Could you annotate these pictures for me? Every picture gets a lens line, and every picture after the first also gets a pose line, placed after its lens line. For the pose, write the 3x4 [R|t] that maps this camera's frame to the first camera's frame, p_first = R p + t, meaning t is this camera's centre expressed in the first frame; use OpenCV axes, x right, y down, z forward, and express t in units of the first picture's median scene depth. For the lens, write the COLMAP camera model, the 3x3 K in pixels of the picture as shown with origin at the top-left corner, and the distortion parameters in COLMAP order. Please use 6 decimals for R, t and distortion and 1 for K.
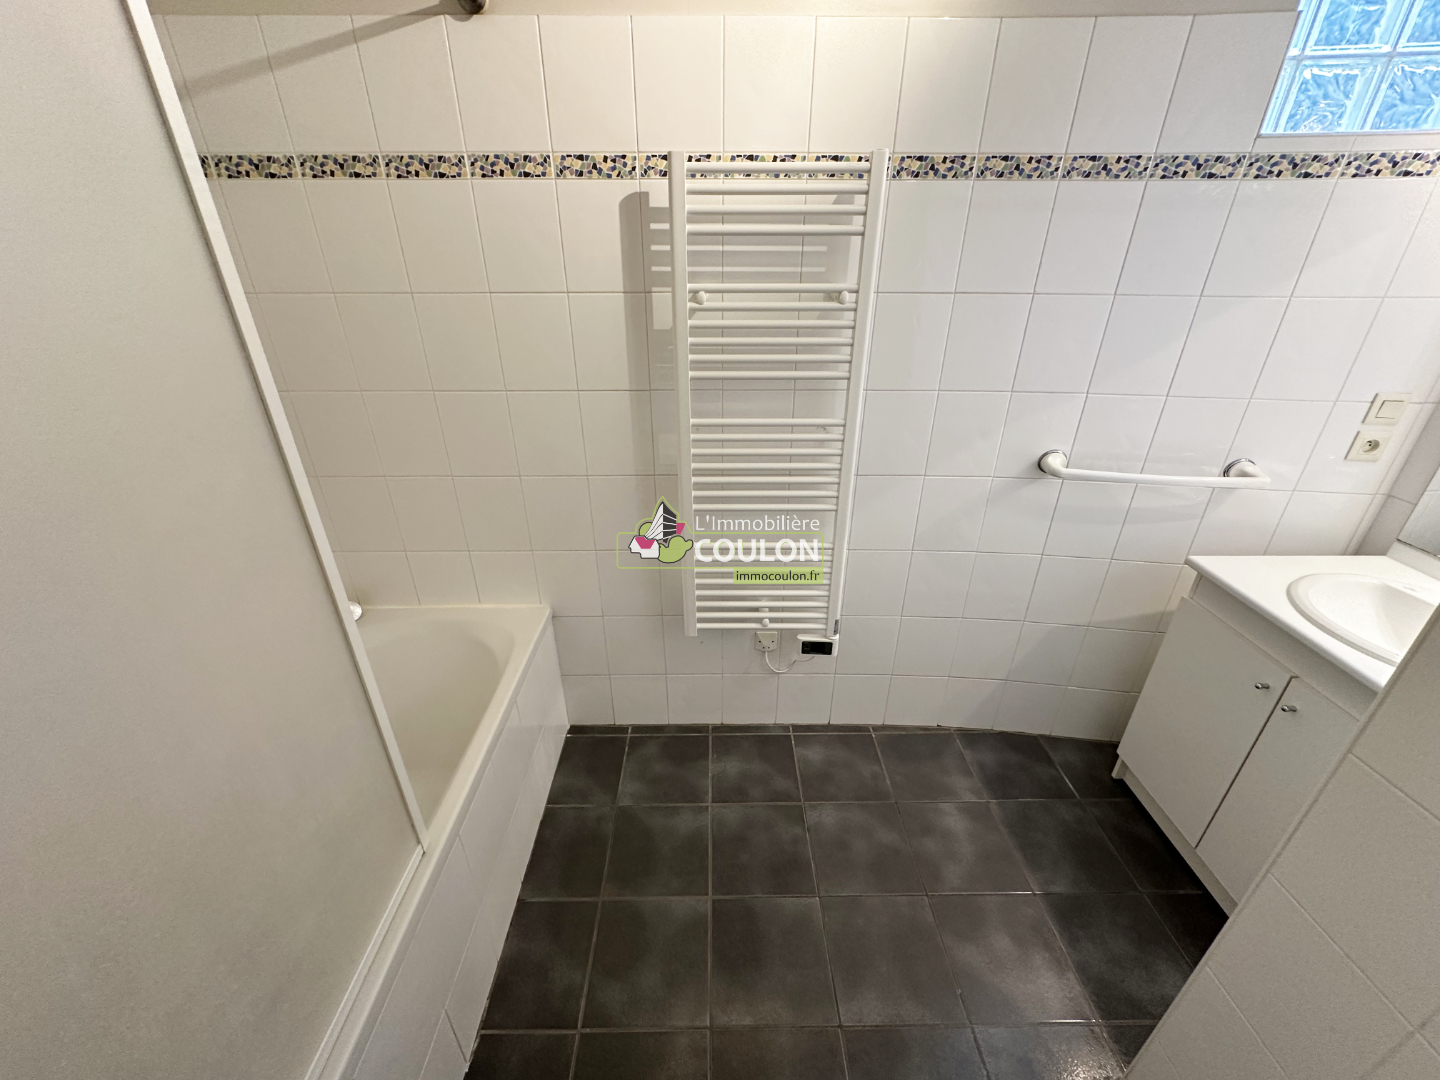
lens RADIAL K [[575.2, 0, 718.7], [0, 575.2, 543.6], [0, 0, 1]] dist [0.000368, 0.000047]
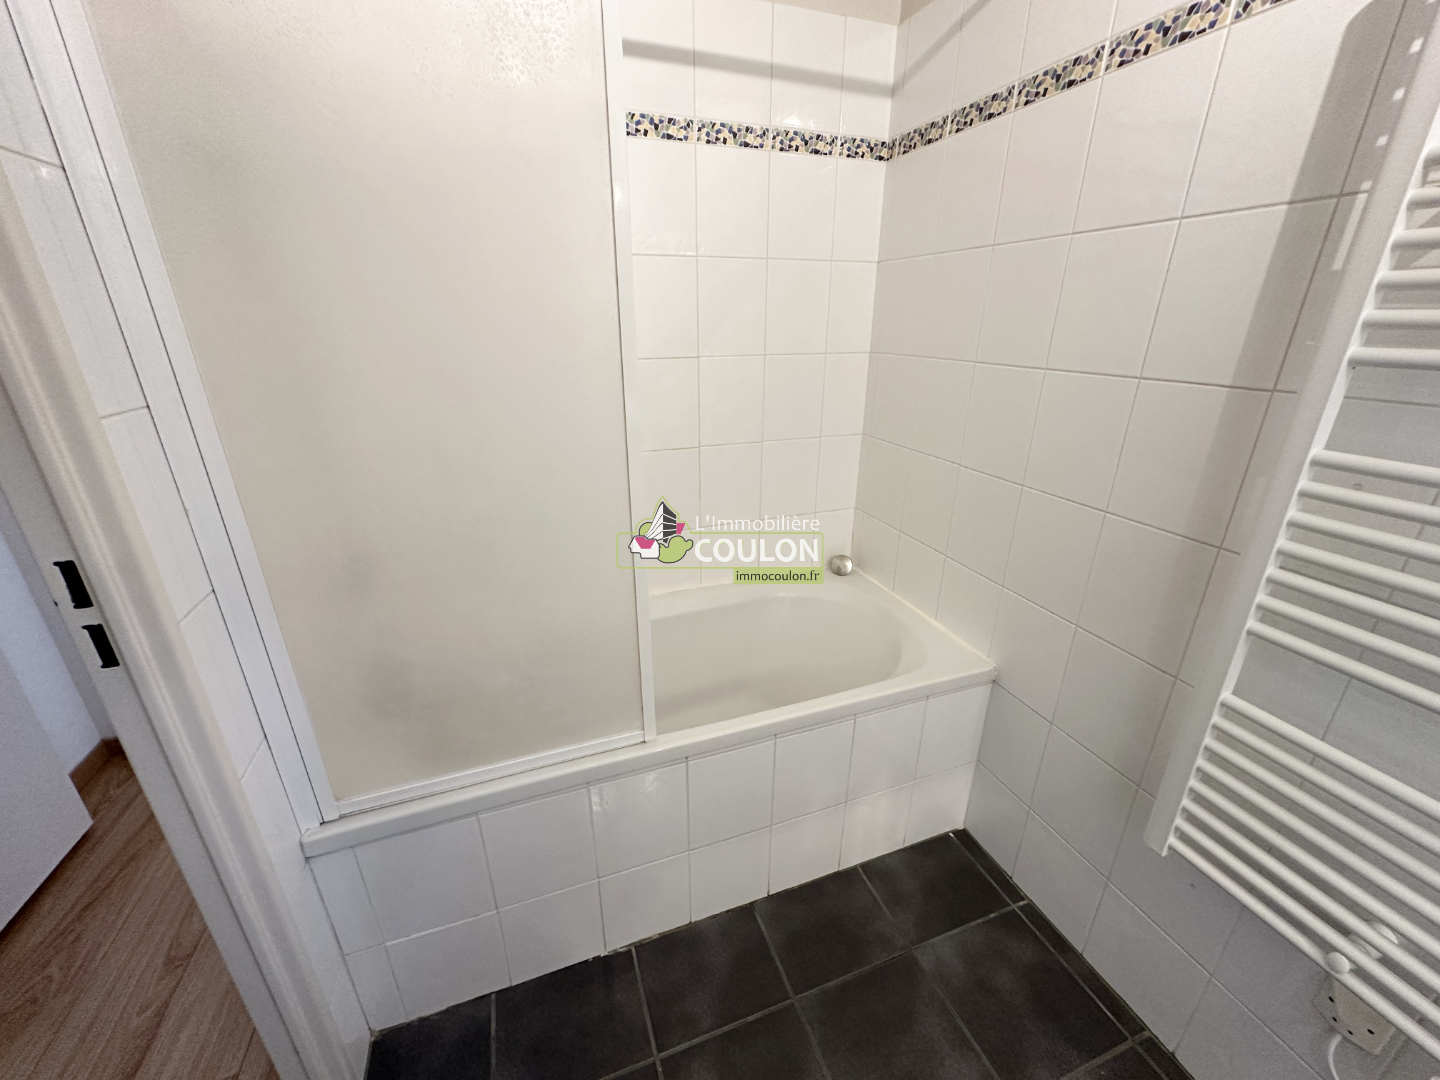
lens RADIAL K [[575.2, 0, 716.3], [0, 575.2, 539.4], [0, 0, 1]] dist [0.000368, 0.000047]
pose [[0.328179, 0.344184, -0.879680, 0.199539], [-0.428161, 0.884299, 0.186259, -0.022057], [0.842008, 0.315518, 0.437574, 0.335198]]
